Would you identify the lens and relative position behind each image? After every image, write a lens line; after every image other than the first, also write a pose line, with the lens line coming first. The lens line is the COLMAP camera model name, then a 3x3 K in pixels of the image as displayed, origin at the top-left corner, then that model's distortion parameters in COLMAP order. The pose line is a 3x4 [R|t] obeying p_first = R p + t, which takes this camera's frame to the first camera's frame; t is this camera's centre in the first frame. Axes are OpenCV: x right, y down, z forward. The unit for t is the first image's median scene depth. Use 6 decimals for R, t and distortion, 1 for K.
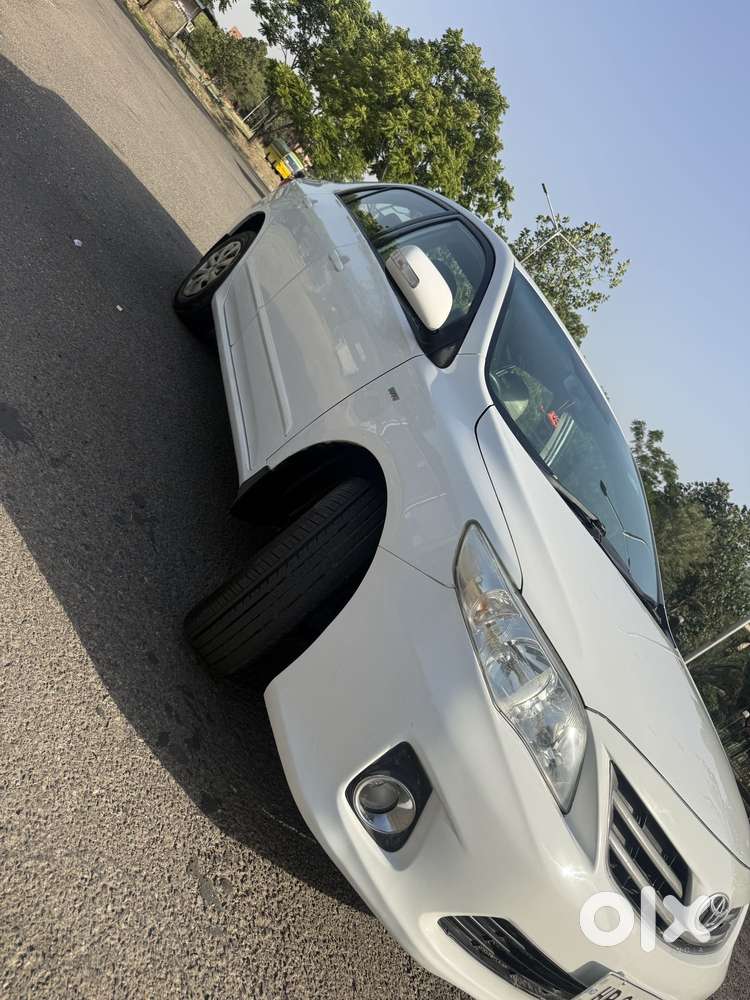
lens RADIAL K [[806.3, 0, 379.6], [0, 806.3, 497.6], [0, 0, 1]] dist [0.014684, -0.011214]
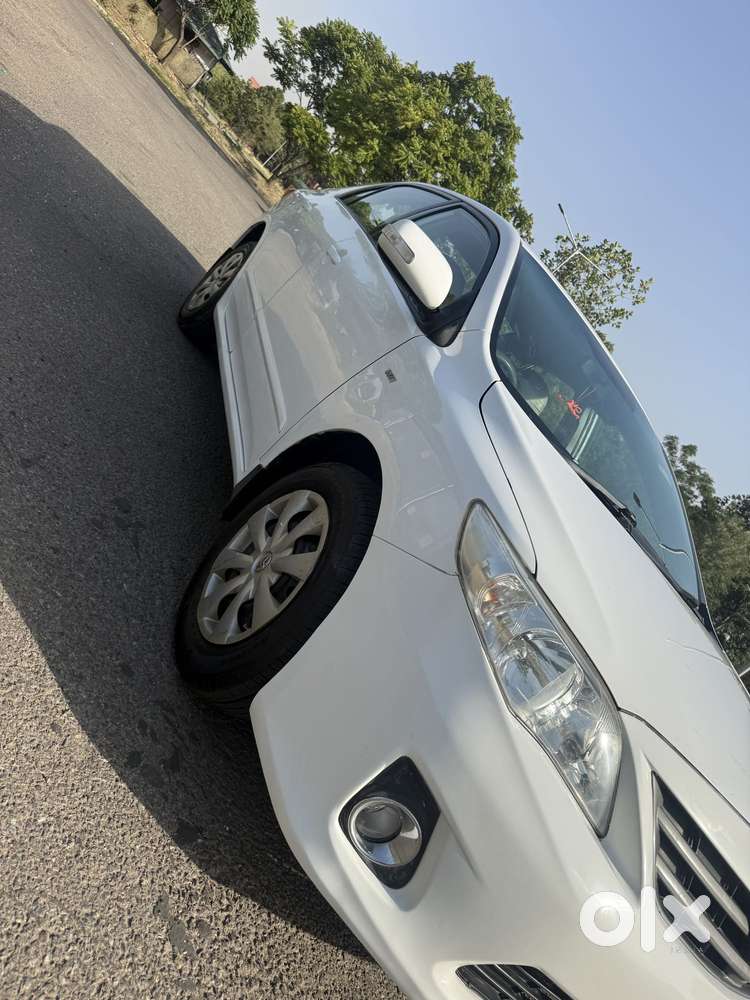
lens RADIAL K [[780.5, 0, 371.6], [0, 780.5, 503.0], [0, 0, 1]] dist [0.002544, 0.001296]
pose [[0.997227, -0.043699, -0.060231, 0.044319], [0.041162, 0.998238, -0.042743, 0.054070], [0.061993, 0.040145, 0.997269, 0.125486]]
